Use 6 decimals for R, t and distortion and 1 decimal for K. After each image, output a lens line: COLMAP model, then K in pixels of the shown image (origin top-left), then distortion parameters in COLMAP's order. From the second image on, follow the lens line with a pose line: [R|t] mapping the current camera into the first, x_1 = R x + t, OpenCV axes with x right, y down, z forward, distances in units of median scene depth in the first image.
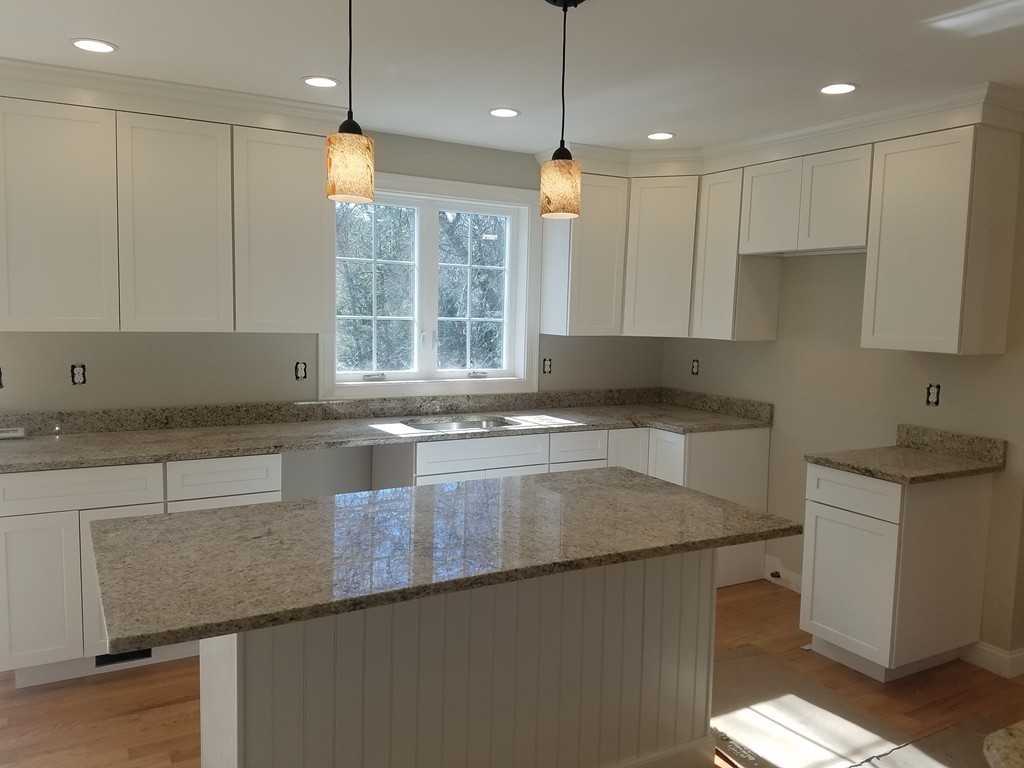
lens RADIAL K [[787.2, 0, 502.3], [0, 787.2, 384.2], [0, 0, 1]] dist [0.181730, -0.242076]
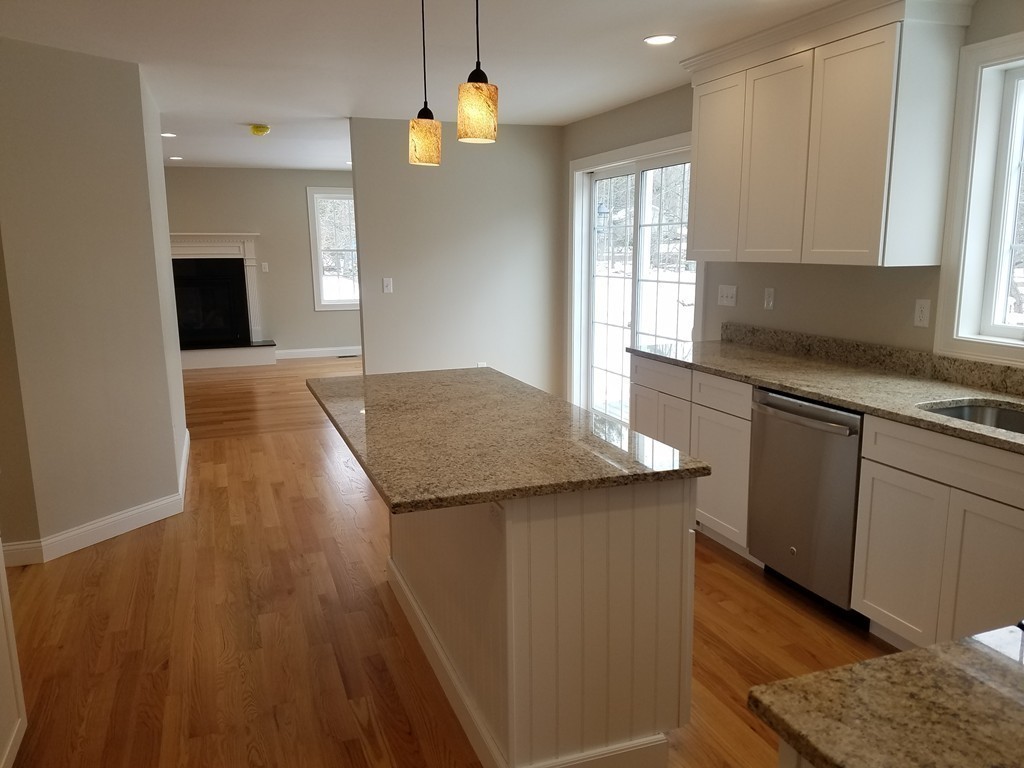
lens RADIAL K [[787.2, 0, 502.3], [0, 787.2, 384.2], [0, 0, 1]] dist [0.181730, -0.242076]
pose [[-0.166072, 0.156994, -0.973536, 0.836666], [-0.093918, 0.980240, 0.174096, -0.065932], [0.981631, 0.120345, -0.148046, 0.919741]]
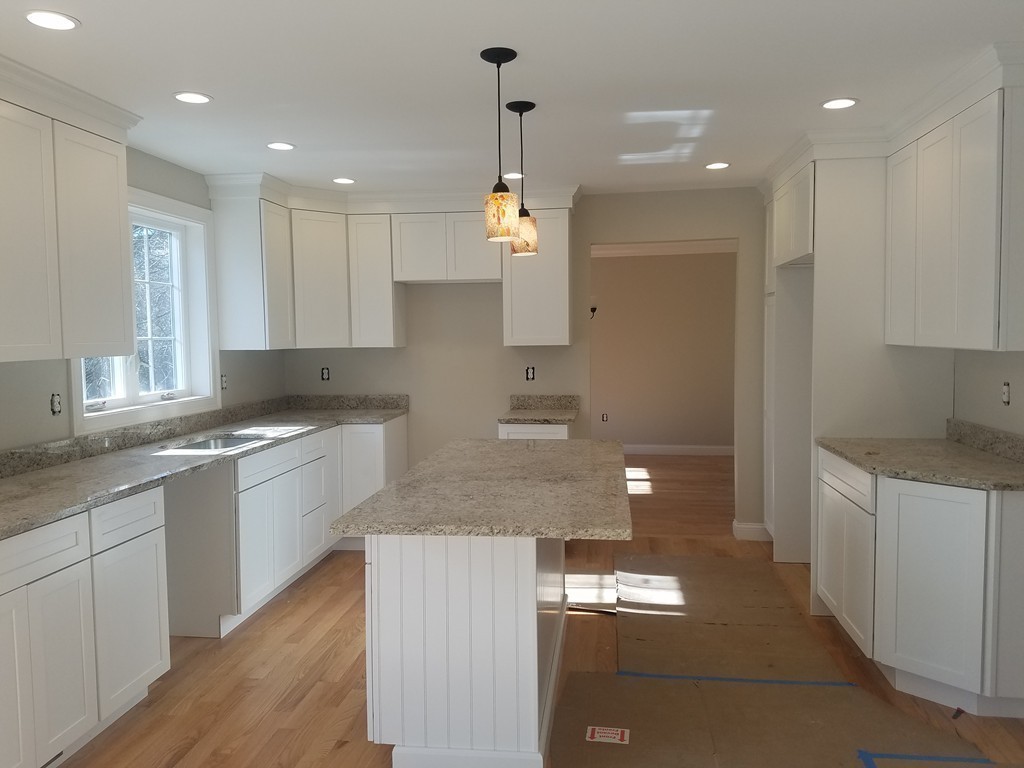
lens RADIAL K [[787.2, 0, 502.3], [0, 787.2, 384.2], [0, 0, 1]] dist [0.181730, -0.242076]
pose [[0.612773, -0.084865, 0.785689, -0.836636], [0.107103, 0.993962, 0.023829, -0.010361], [-0.782967, 0.069548, 0.618163, 0.114208]]
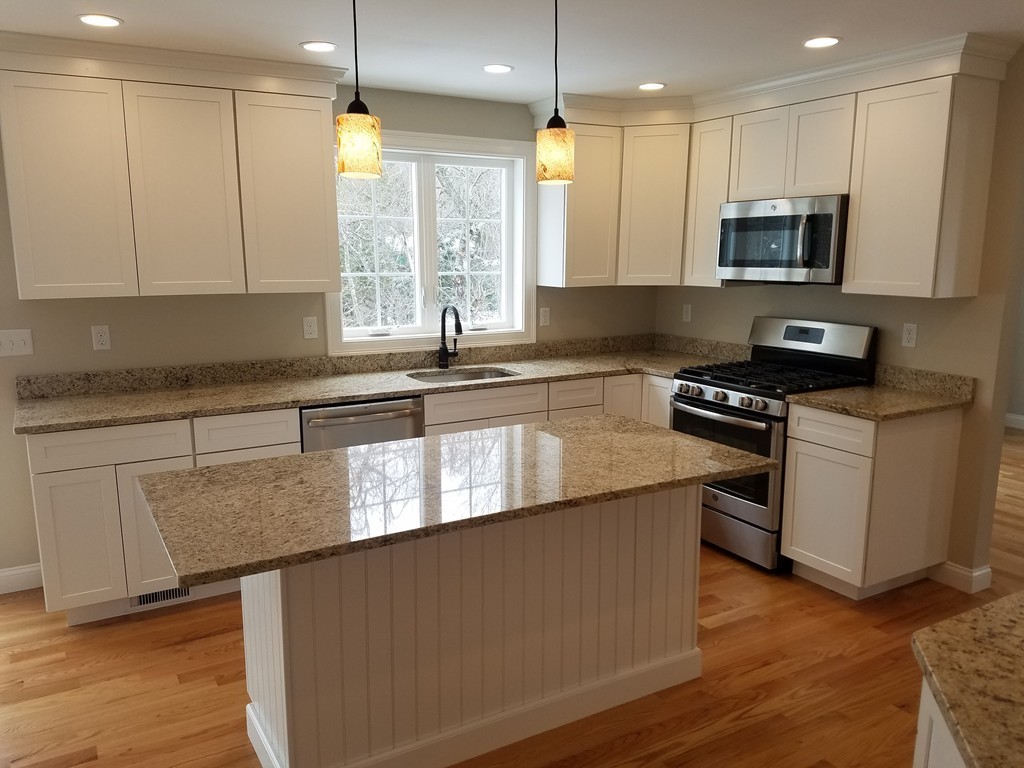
lens RADIAL K [[780.6, 0, 504.0], [0, 780.6, 399.5], [0, 0, 1]] dist [0.234742, -0.315831]
pose [[0.999661, -0.025735, 0.004022, -0.005791], [0.025261, 0.995511, 0.091217, -0.015829], [-0.006352, -0.091085, 0.995823, -0.065499]]
